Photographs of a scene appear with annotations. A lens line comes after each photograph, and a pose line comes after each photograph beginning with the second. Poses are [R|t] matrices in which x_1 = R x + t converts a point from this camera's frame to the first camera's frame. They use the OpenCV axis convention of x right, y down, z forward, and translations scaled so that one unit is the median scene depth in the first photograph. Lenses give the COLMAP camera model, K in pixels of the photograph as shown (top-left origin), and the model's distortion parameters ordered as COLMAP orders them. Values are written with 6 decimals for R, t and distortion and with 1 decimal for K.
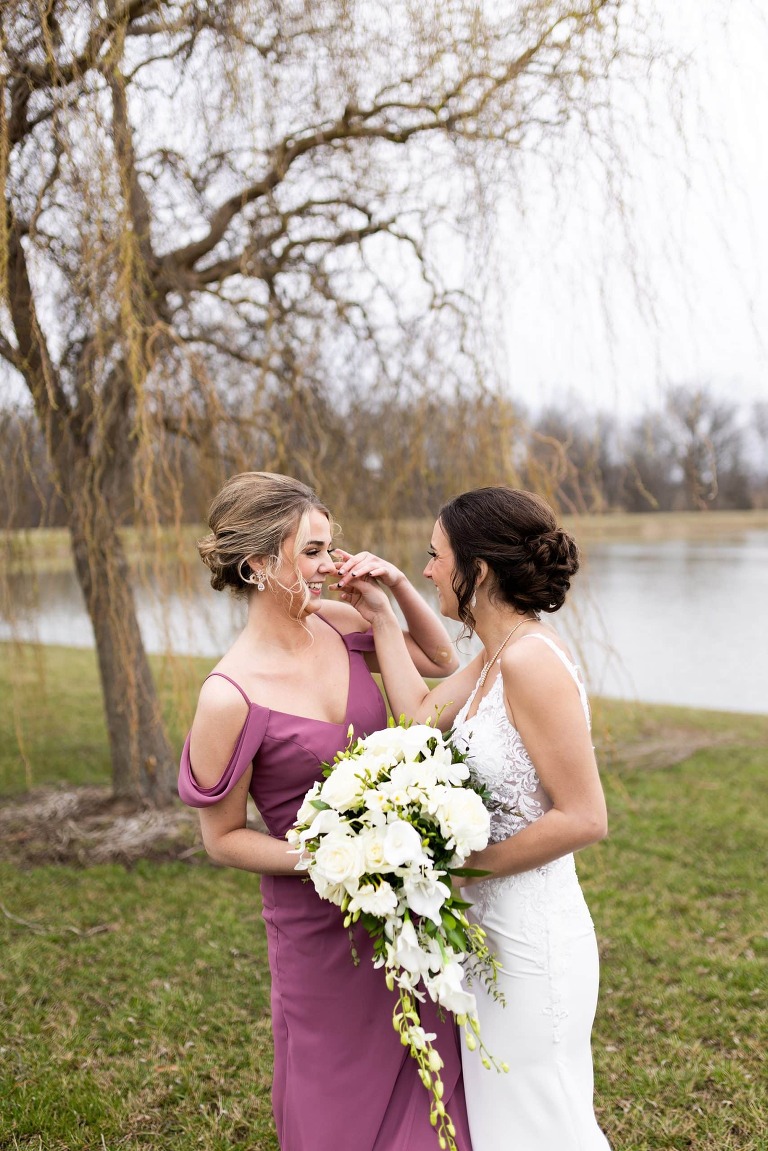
lens RADIAL K [[1139.2, 0, 409.2], [0, 1139.2, 571.6], [0, 0, 1]] dist [-0.005457, 0.000488]
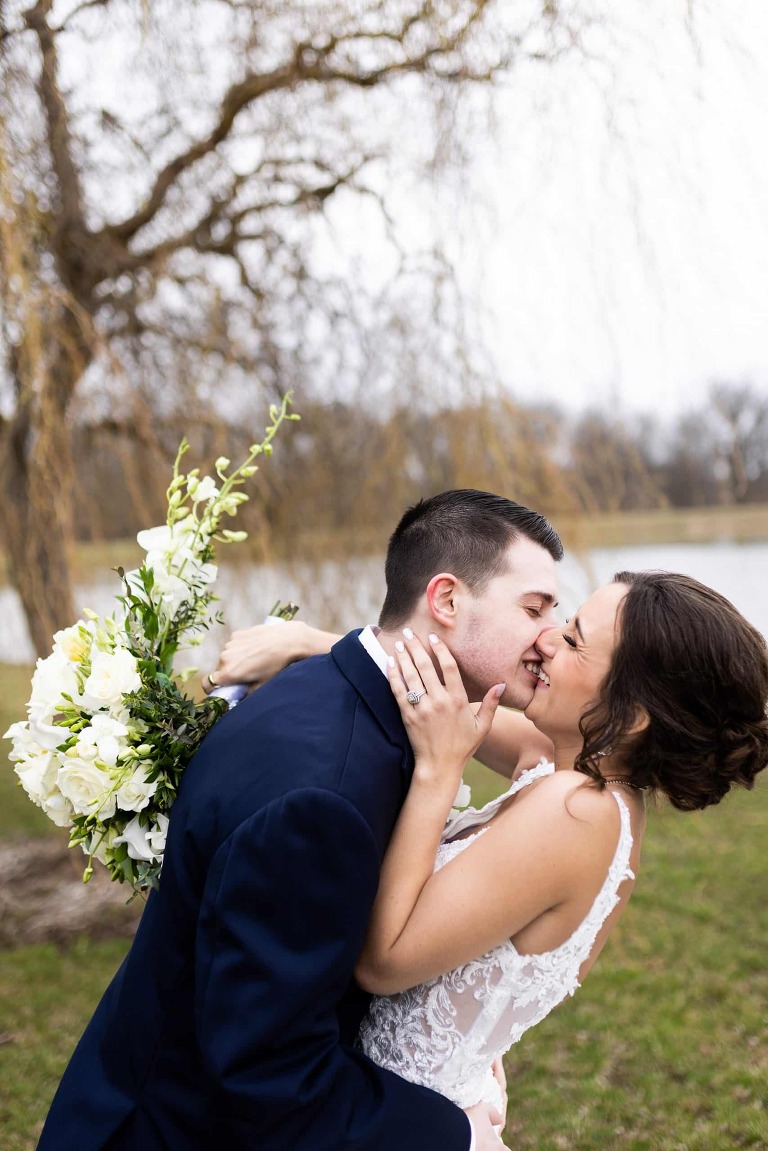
lens RADIAL K [[1118.0, 0, 429.0], [0, 1118.0, 577.0], [0, 0, 1]] dist [0.010825, 0.007484]
pose [[0.999242, -0.025330, -0.029576, 0.056919], [0.025379, 0.999677, 0.001288, -0.009979], [0.029534, -0.002037, 0.999562, 0.168897]]
